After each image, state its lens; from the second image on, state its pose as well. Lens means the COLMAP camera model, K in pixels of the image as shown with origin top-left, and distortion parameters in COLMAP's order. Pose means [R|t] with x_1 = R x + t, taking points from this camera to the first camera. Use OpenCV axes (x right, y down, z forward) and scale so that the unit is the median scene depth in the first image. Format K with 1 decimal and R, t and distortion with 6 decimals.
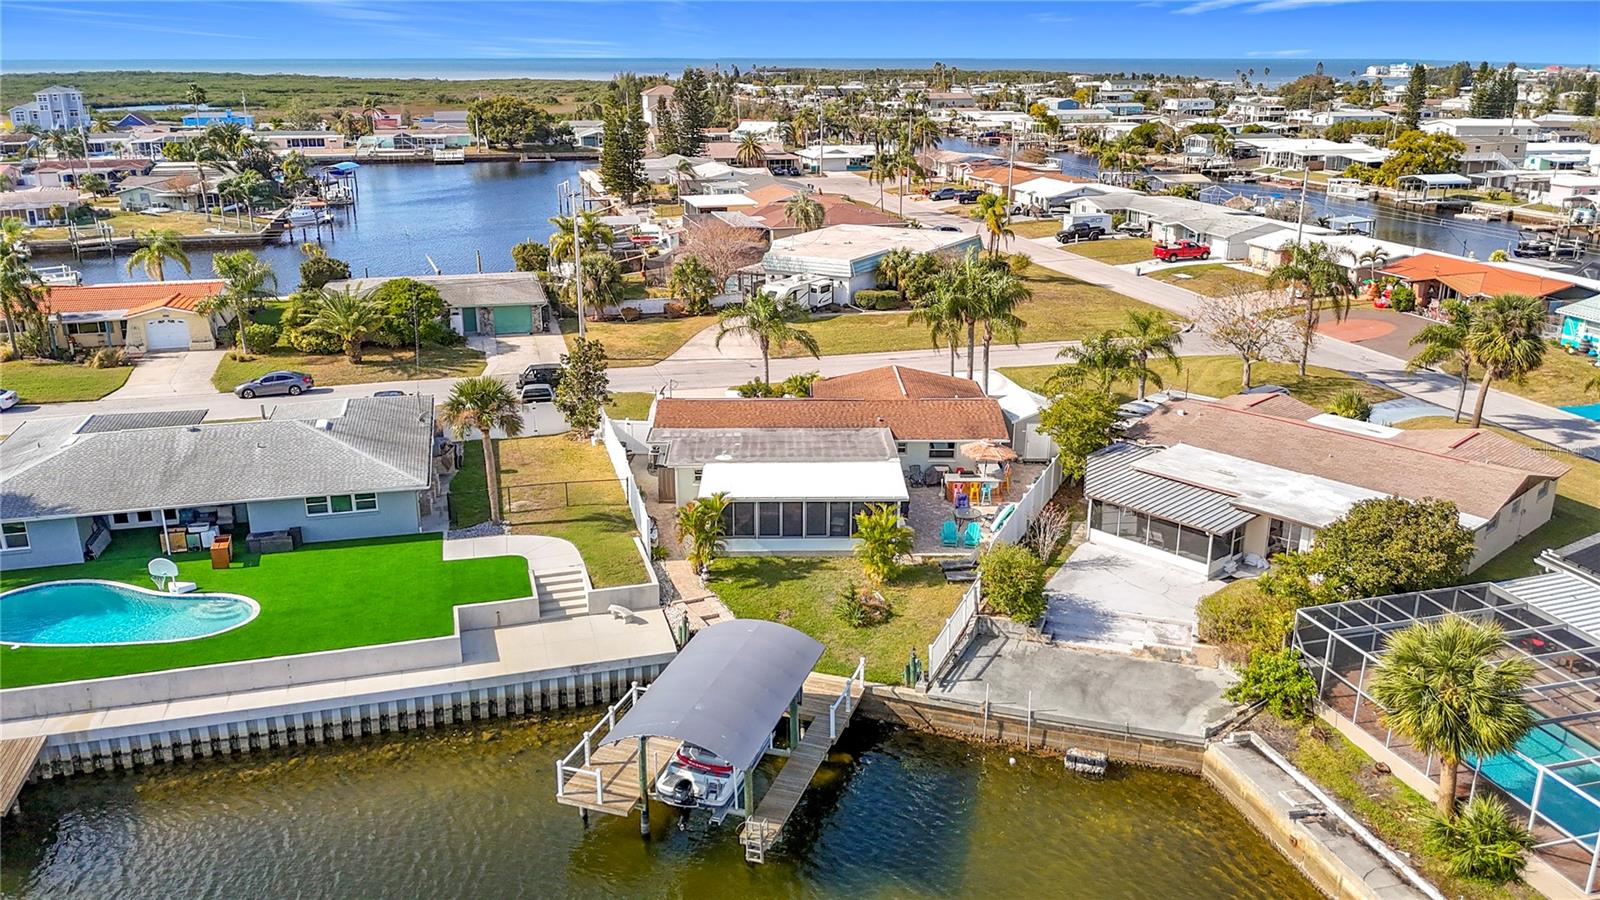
lens RADIAL K [[1192.0, 0, 790.5], [0, 1192.0, 510.2], [0, 0, 1]] dist [0.077025, -0.082229]
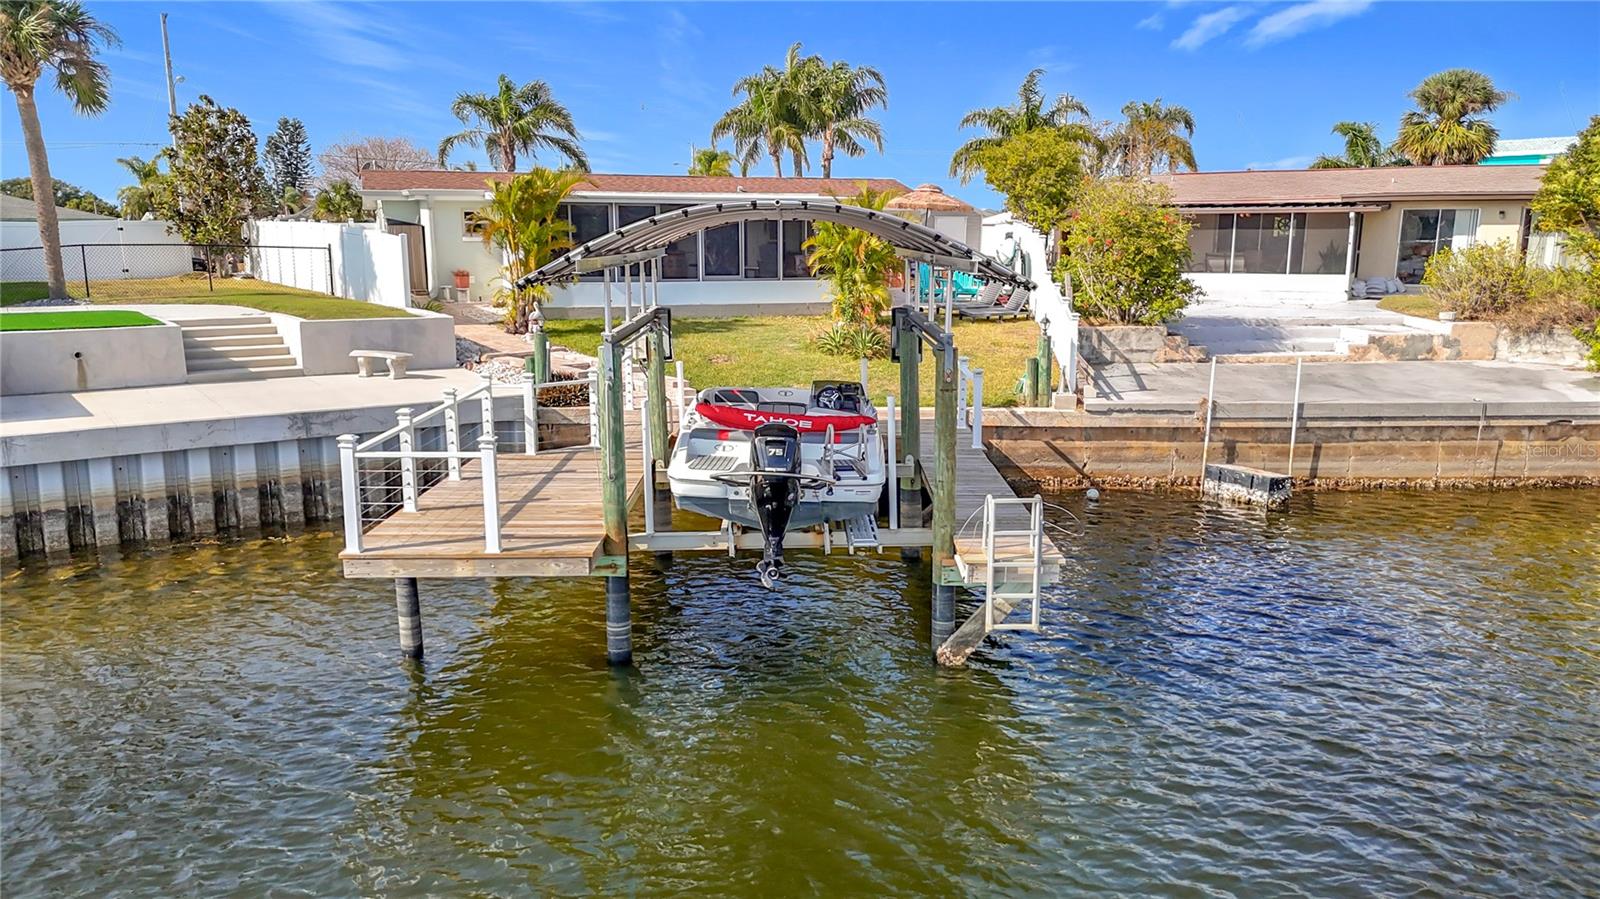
lens RADIAL K [[1192.0, 0, 816.3], [0, 1192.0, 500.4], [0, 0, 1]] dist [0.077025, -0.082229]
pose [[0.942922, -0.067677, 0.326064, -0.126580], [0.113690, 0.985725, -0.124178, 0.196617], [-0.313005, 0.154161, 0.937156, 0.468177]]
